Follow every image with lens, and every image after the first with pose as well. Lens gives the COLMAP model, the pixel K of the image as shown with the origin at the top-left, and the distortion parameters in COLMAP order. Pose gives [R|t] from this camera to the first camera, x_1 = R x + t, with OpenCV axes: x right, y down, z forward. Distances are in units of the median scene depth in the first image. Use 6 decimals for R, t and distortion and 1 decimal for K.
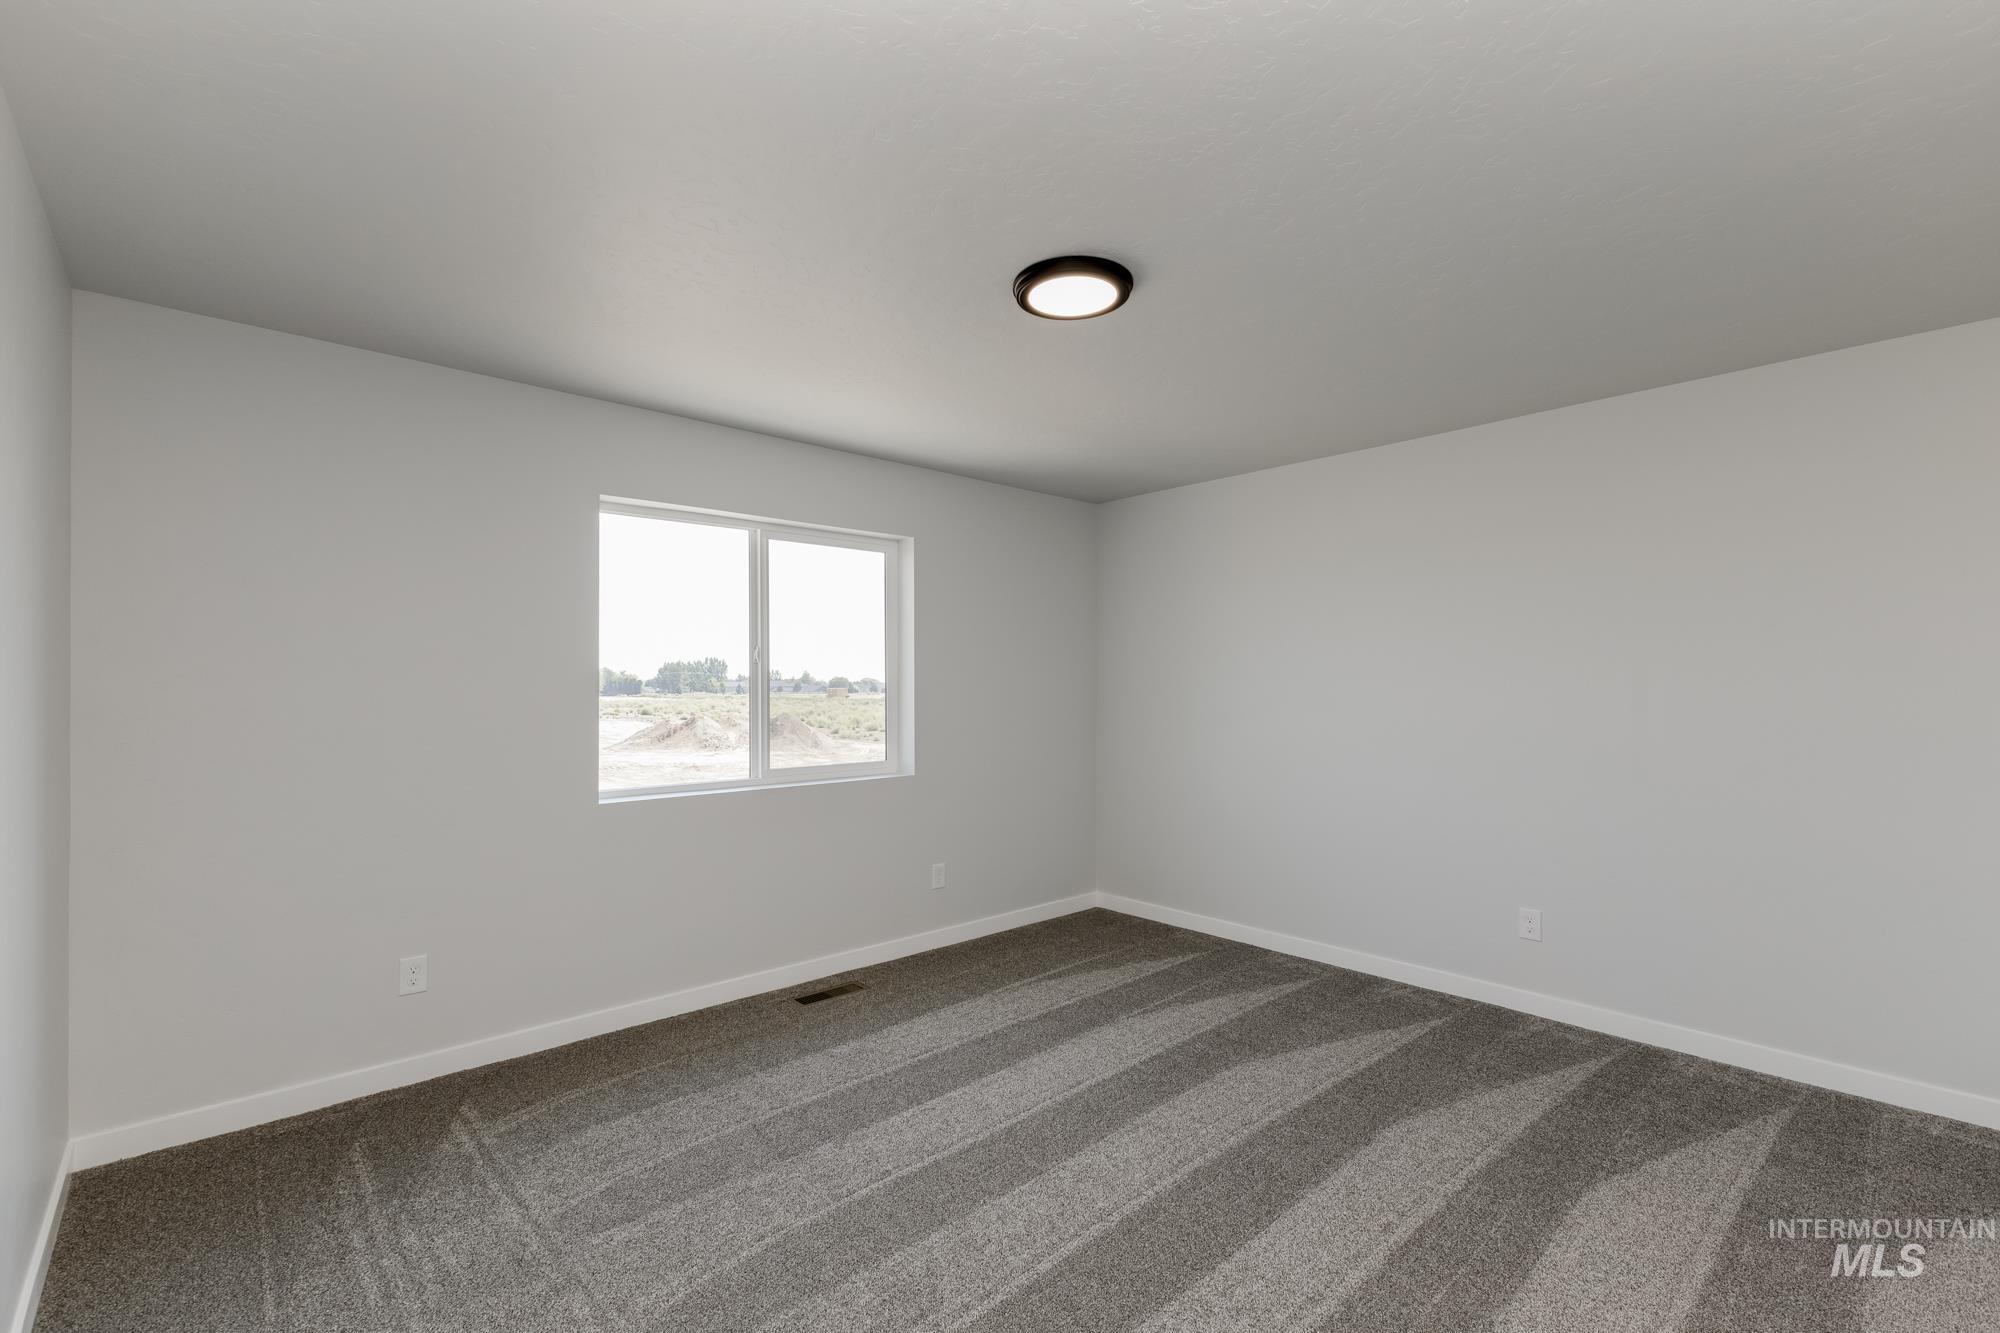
lens RADIAL K [[861.6, 0, 1004.9], [0, 861.6, 676.7], [0, 0, 1]] dist [0.008875, -0.001807]
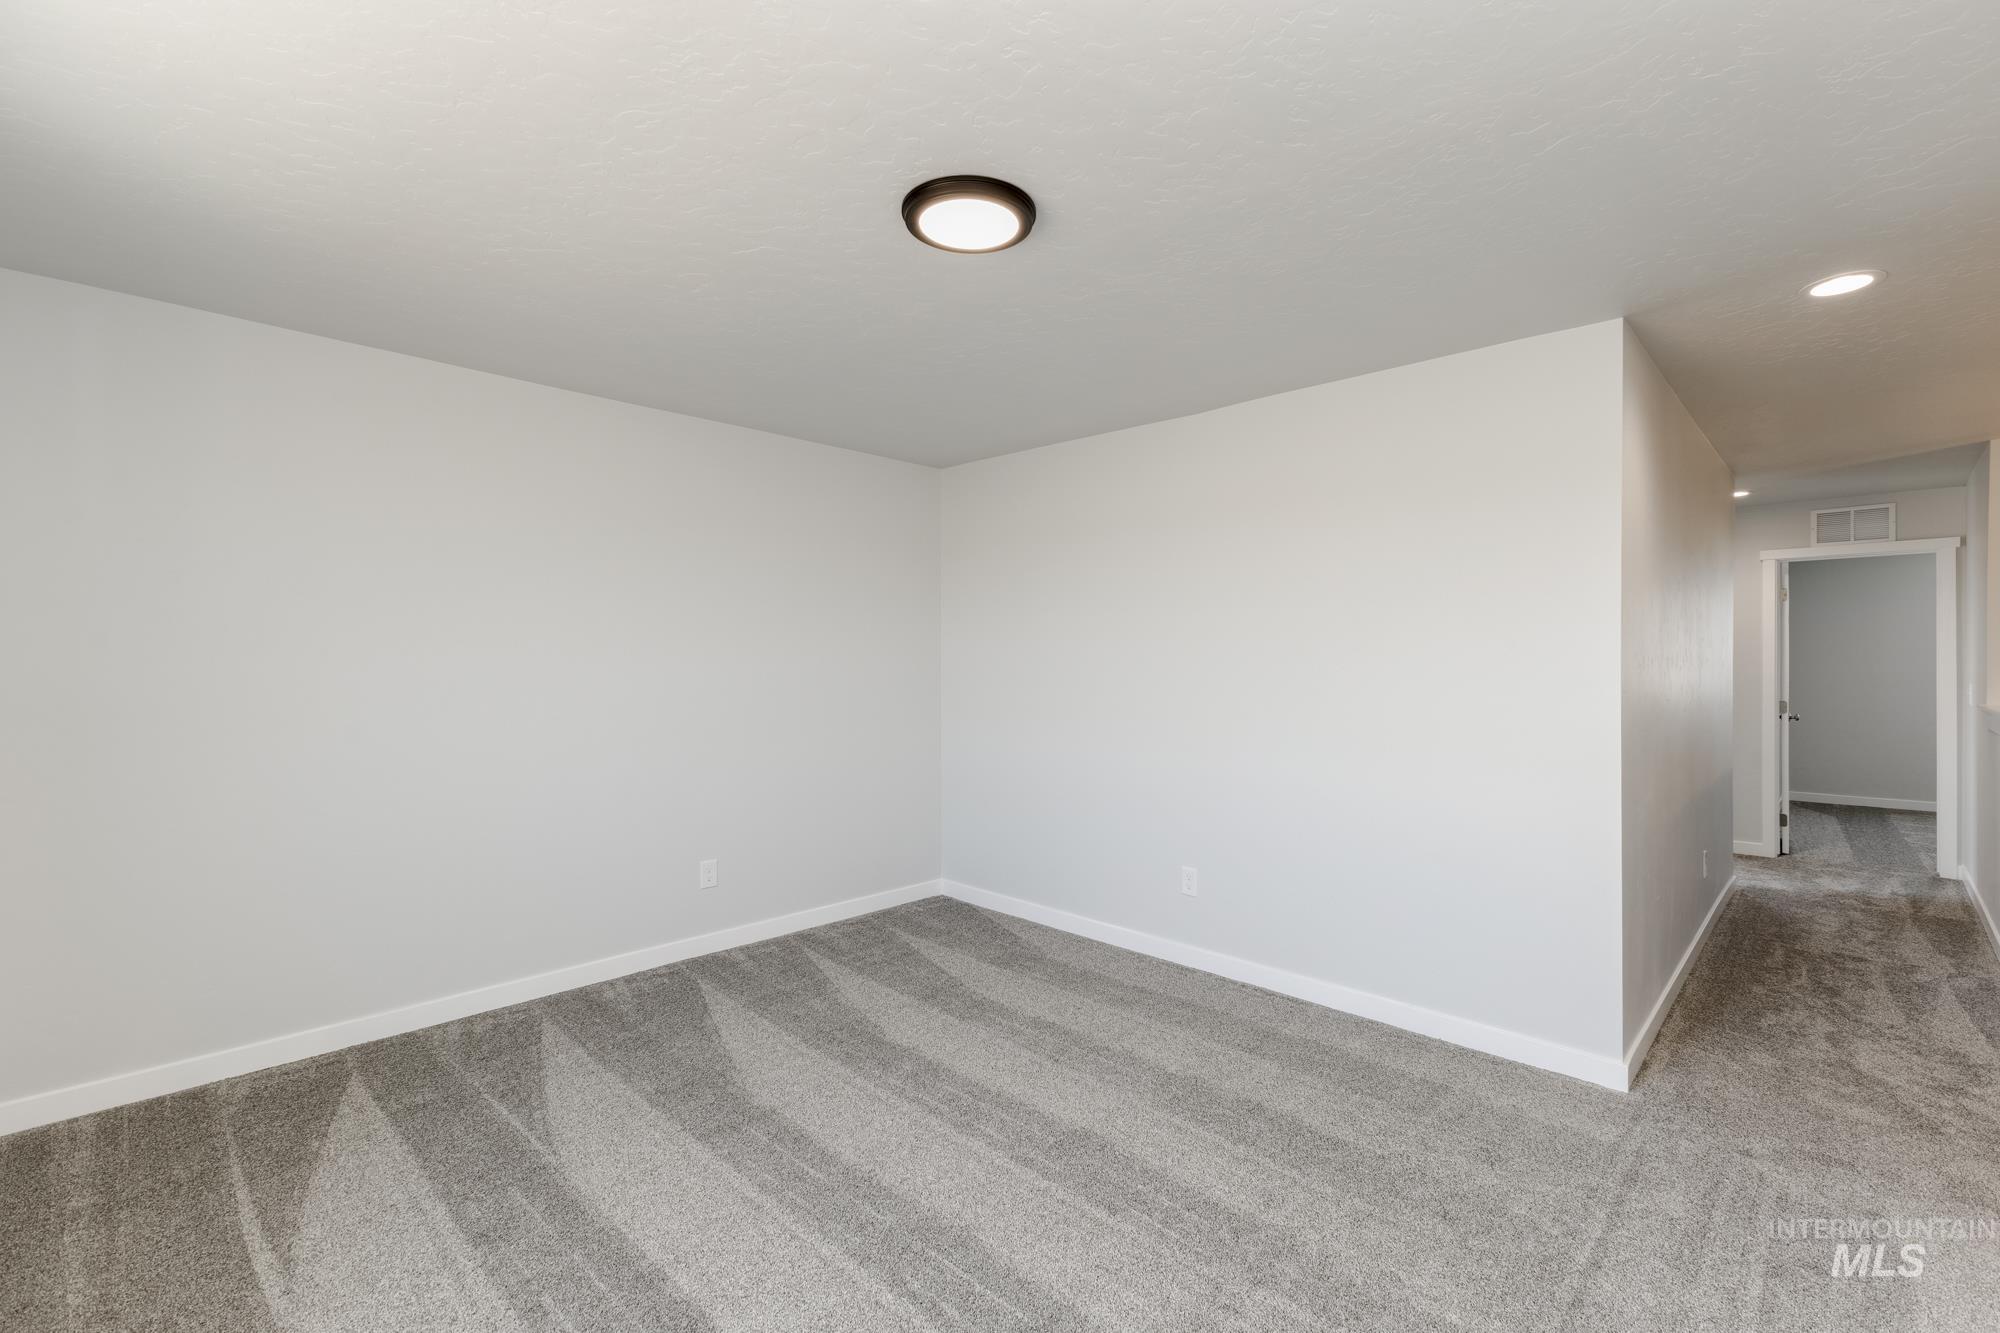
lens RADIAL K [[861.6, 0, 1005.1], [0, 861.6, 665.7], [0, 0, 1]] dist [0.008875, -0.001807]
pose [[-0.058784, 0.004720, 0.998260, -0.519706], [-0.007345, 0.999960, -0.005161, 0.016231], [-0.998244, -0.007636, -0.058747, 0.656354]]
